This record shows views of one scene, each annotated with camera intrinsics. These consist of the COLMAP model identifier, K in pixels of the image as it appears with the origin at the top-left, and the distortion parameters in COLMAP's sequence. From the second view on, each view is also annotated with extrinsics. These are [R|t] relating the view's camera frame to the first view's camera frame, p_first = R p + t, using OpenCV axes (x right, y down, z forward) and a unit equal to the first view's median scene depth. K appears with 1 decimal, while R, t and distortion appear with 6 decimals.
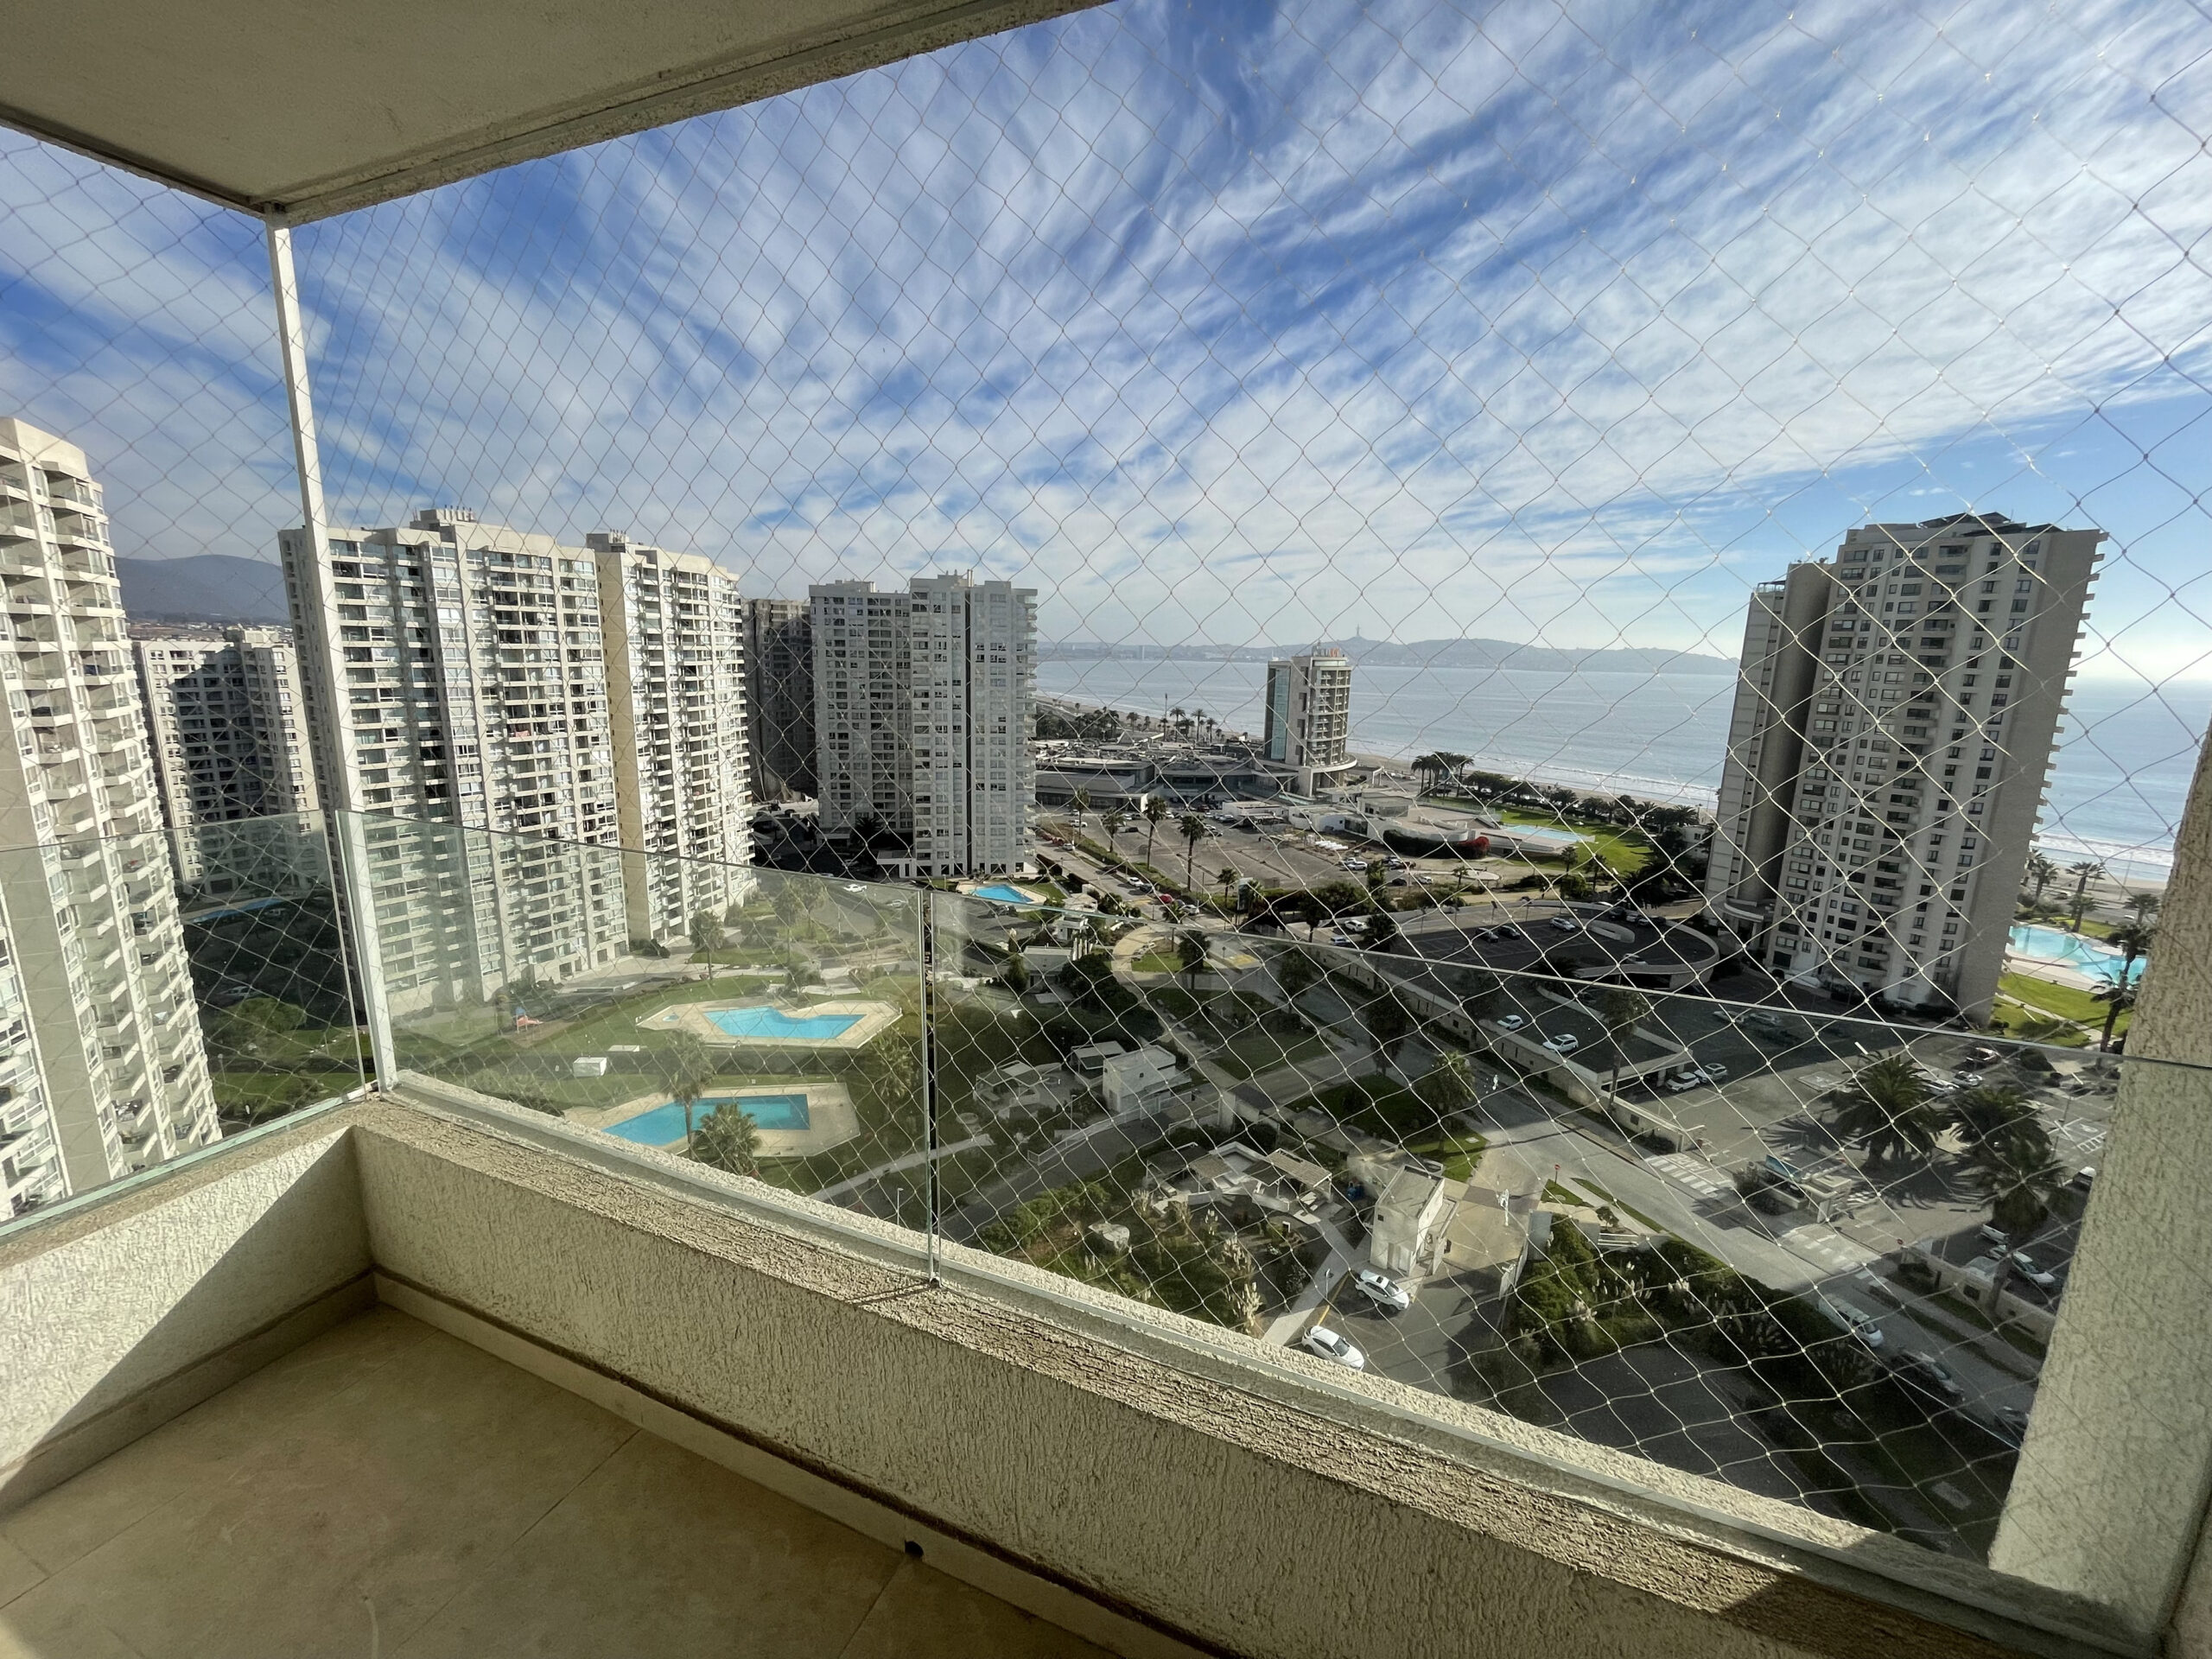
lens RADIAL K [[904.4, 0, 1102.3], [0, 904.4, 825.2], [0, 0, 1]] dist [0.002615, -0.001446]
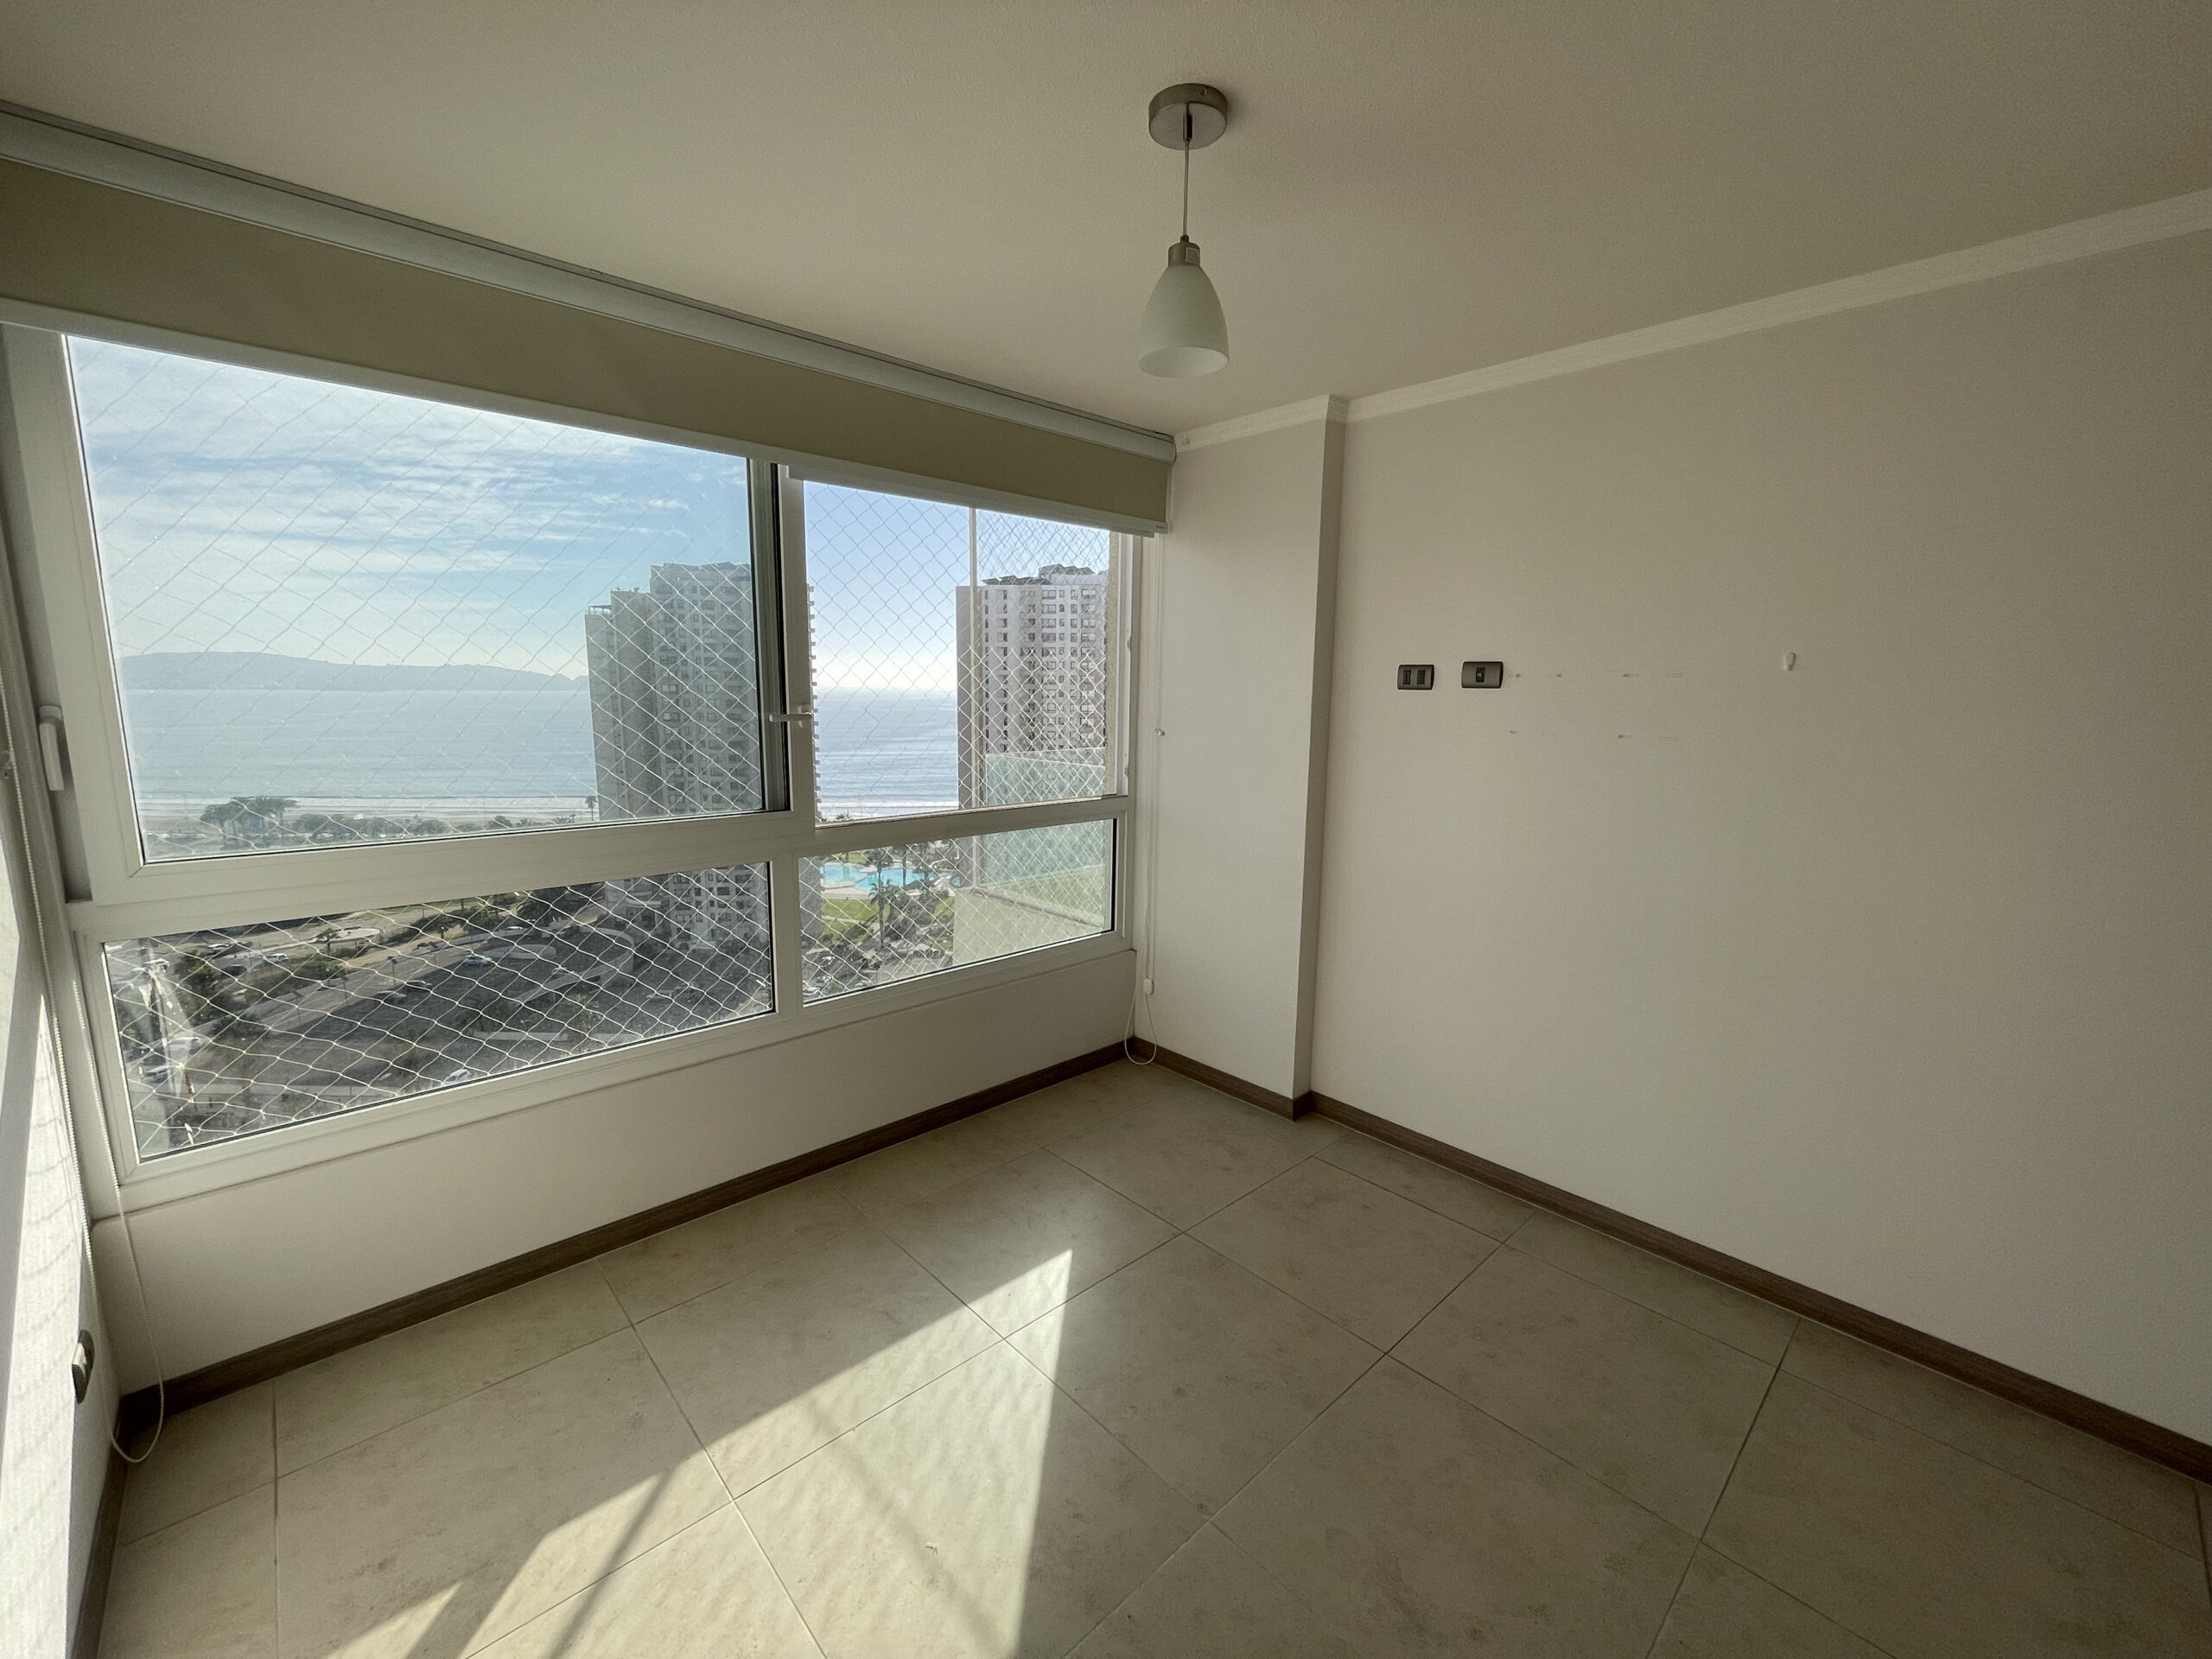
lens RADIAL K [[904.4, 0, 1103.0], [0, 904.4, 829.1], [0, 0, 1]] dist [0.002615, -0.001446]
pose [[0.417379, -0.160435, 0.894458, -0.039846], [0.172289, 0.980410, 0.095457, -0.001439], [-0.892251, 0.114263, 0.436844, 0.000741]]
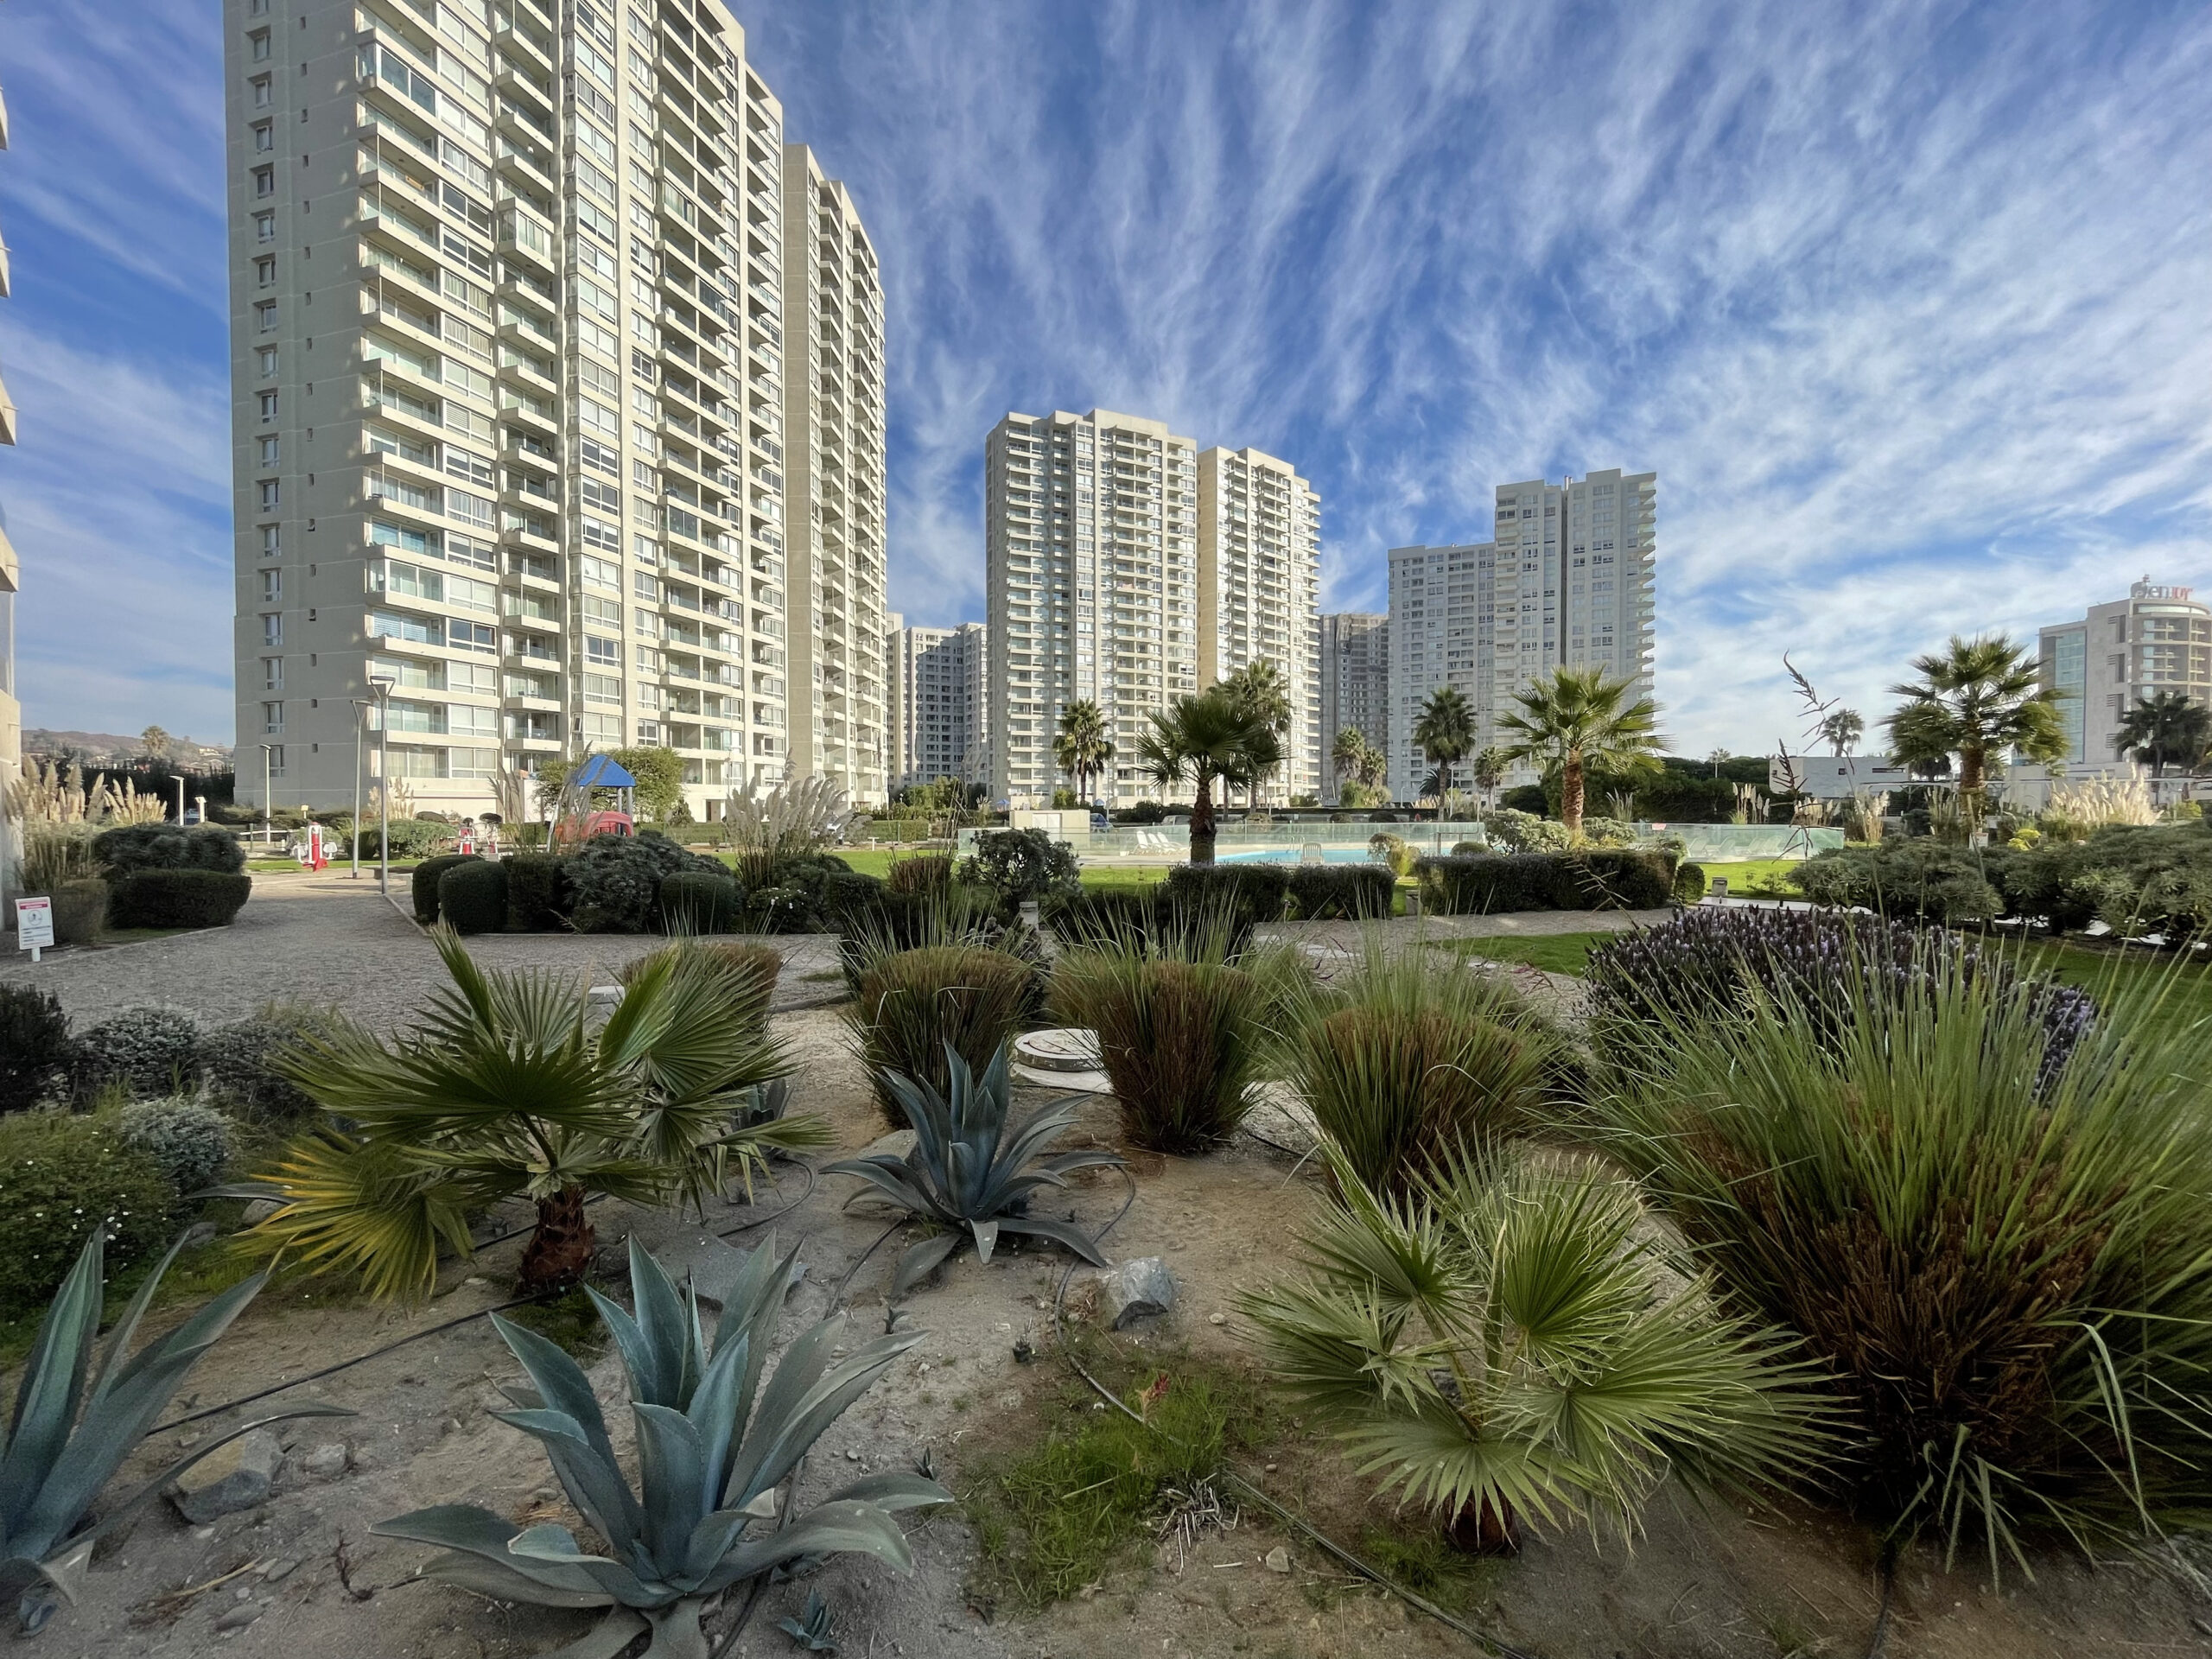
lens RADIAL K [[904.4, 0, 1102.0], [0, 904.4, 827.0], [0, 0, 1]] dist [0.002615, -0.001446]
pose [[0.815323, -0.011356, -0.578895, -0.010164], [-0.091185, 0.984813, -0.147746, 0.308058], [0.571781, 0.173247, 0.801905, 0.102579]]
